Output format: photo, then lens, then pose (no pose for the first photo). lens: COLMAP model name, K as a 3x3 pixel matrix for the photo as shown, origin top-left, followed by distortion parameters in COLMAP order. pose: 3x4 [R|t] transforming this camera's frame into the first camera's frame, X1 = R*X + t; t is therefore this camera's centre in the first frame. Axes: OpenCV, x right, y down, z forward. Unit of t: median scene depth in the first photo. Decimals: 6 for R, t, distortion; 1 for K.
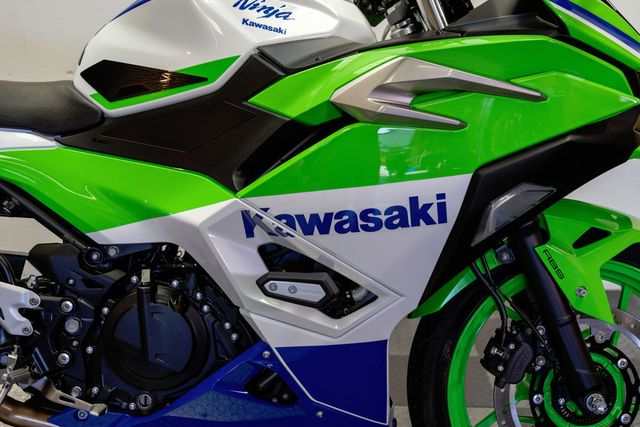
lens RADIAL K [[864.8, 0, 320.0], [0, 864.8, 213.5], [0, 0, 1]] dist [0.022841, -0.017569]
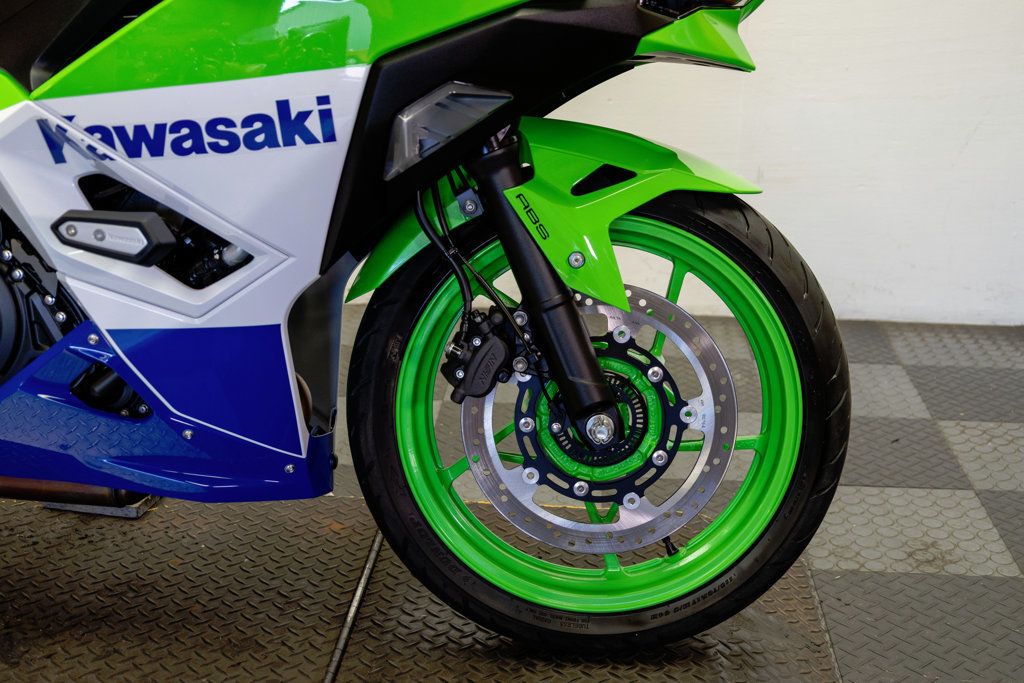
lens RADIAL K [[1383.6, 0, 512.0], [0, 1383.6, 341.5], [0, 0, 1]] dist [0.022841, -0.017569]
pose [[0.998121, 0.021436, -0.057409, 0.328969], [-0.017350, 0.997344, 0.070742, 0.082318], [0.058773, -0.069613, 0.995841, -0.063085]]
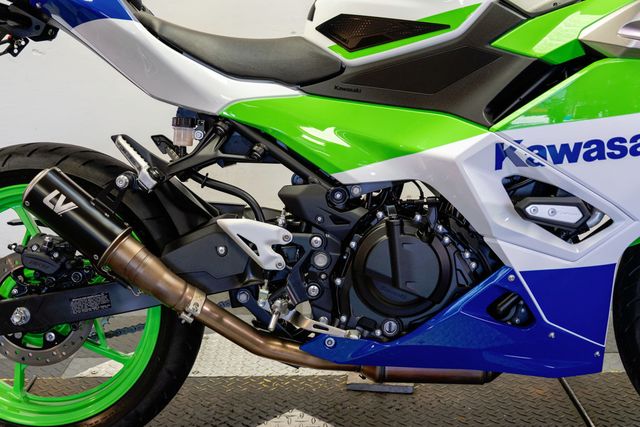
lens RADIAL K [[864.8, 0, 320.0], [0, 864.8, 213.5], [0, 0, 1]] dist [0.022841, -0.017569]
pose [[0.999526, -0.028165, 0.012416, -0.313887], [0.028203, 0.999598, -0.002876, 0.078323], [-0.012330, 0.003225, 0.999919, -0.084518]]
